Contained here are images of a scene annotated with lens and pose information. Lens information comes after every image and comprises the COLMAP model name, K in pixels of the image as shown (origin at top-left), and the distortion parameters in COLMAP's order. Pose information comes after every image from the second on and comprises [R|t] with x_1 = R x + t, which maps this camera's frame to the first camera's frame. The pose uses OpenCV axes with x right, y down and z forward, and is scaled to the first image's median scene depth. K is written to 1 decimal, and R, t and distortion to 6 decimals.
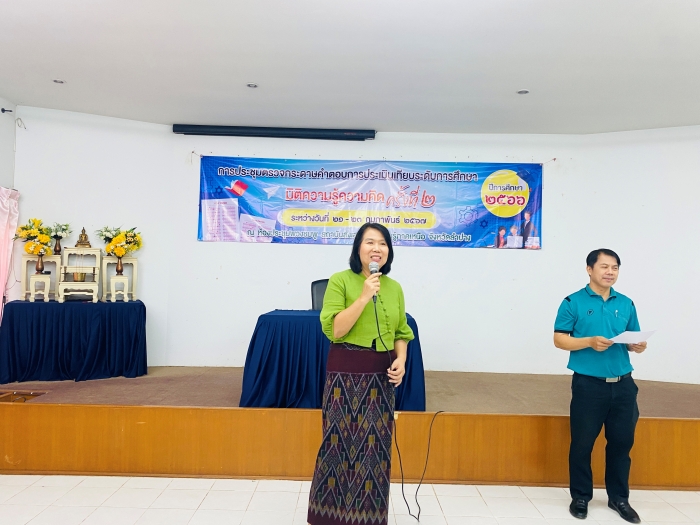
lens RADIAL K [[533.8, 0, 347.2], [0, 533.8, 268.9], [0, 0, 1]] dist [0.009477, -0.003638]
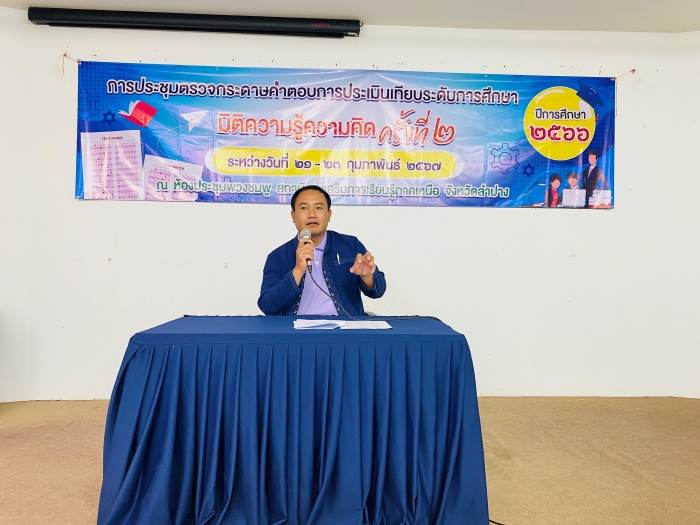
lens RADIAL K [[533.8, 0, 347.2], [0, 533.8, 268.9], [0, 0, 1]] dist [0.009477, -0.003638]
pose [[0.998286, -0.014676, 0.056648, -0.002596], [0.012973, 0.999457, 0.030301, 0.012826], [-0.057062, -0.029514, 0.997934, 0.362069]]
